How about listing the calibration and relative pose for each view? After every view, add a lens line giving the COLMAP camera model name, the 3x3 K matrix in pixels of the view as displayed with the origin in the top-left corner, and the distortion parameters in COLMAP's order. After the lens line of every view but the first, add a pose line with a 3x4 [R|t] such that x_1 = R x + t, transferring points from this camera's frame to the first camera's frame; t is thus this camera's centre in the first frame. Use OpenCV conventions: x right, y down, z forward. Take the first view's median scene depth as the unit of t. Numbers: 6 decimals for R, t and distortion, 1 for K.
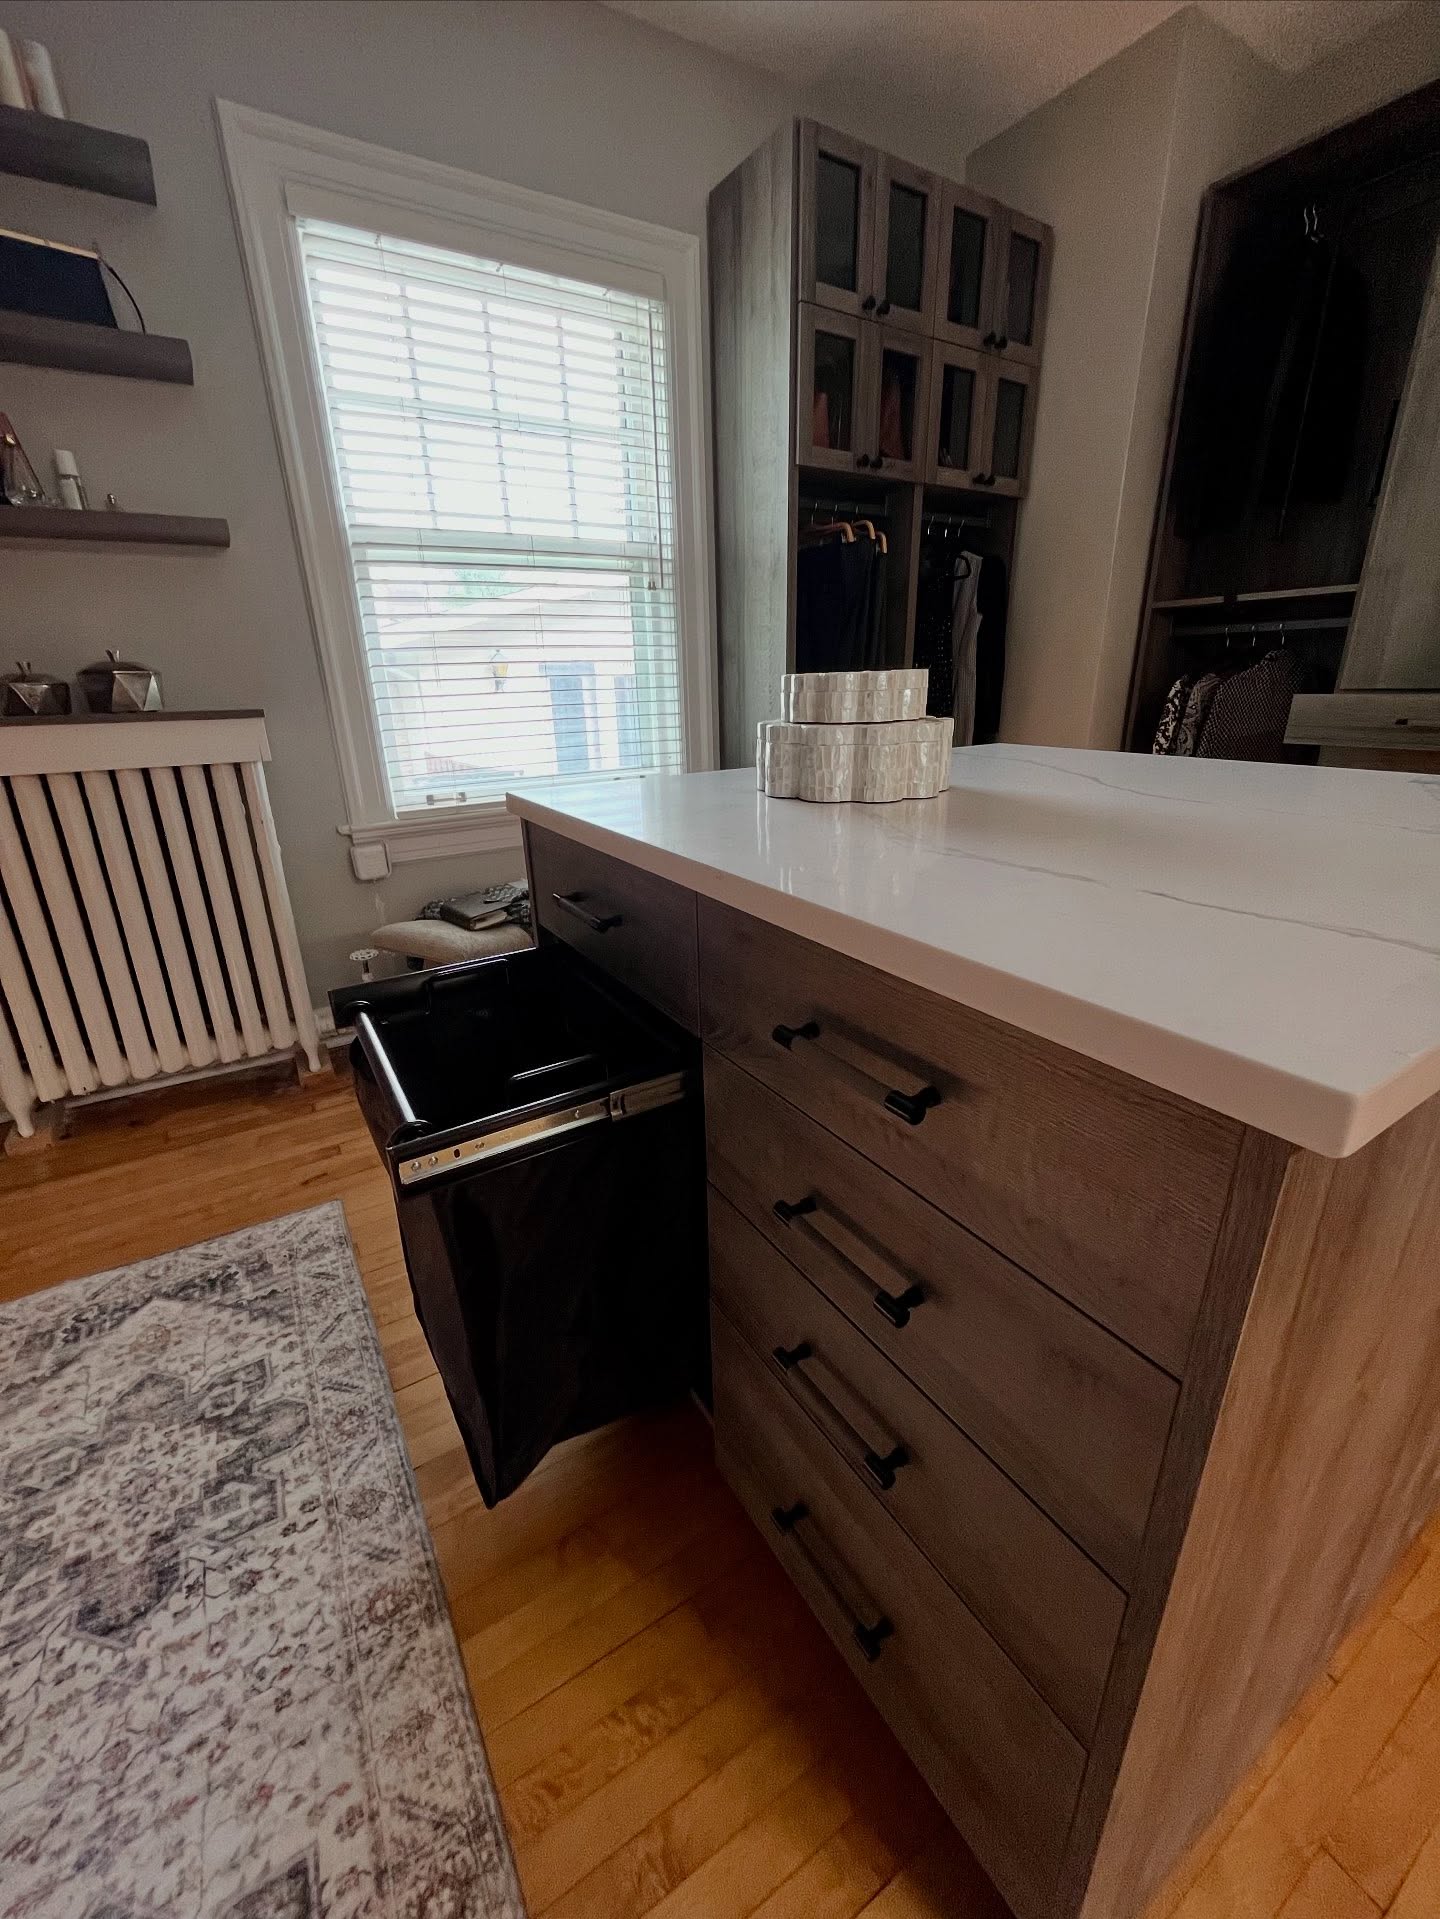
lens RADIAL K [[779.1, 0, 714.5], [0, 779.1, 961.7], [0, 0, 1]] dist [-0.004169, -0.000516]
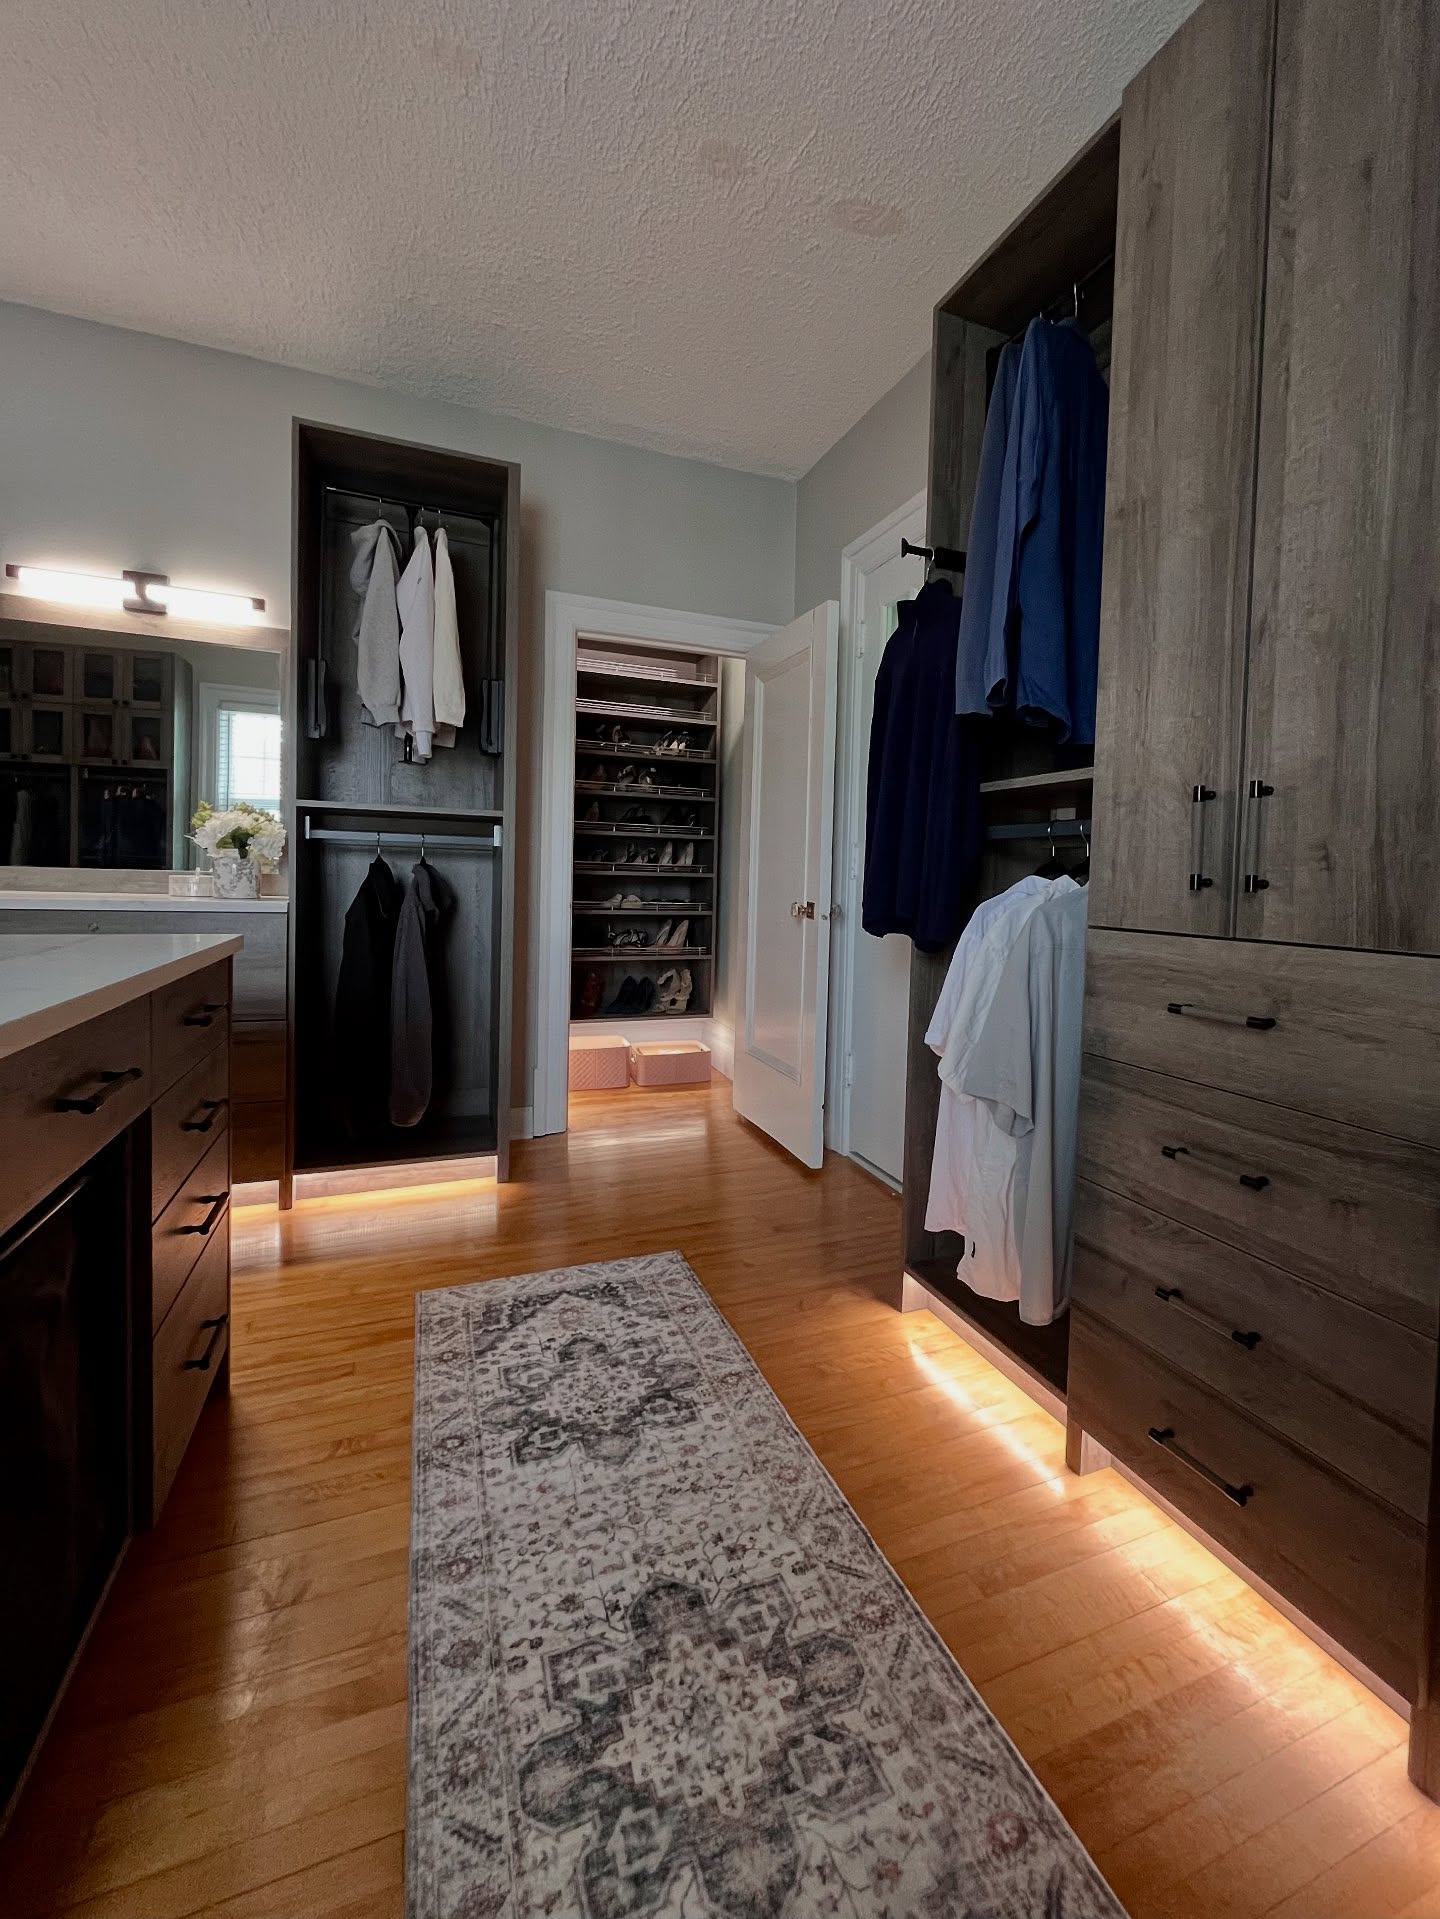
lens RADIAL K [[779.1, 0, 727.9], [0, 779.1, 959.1], [0, 0, 1]] dist [-0.004169, -0.000516]
pose [[-0.984501, -0.023811, 0.173754, -0.947386], [0.054338, 0.900571, 0.431299, -0.483601], [-0.166748, 0.434055, -0.885320, 1.467232]]
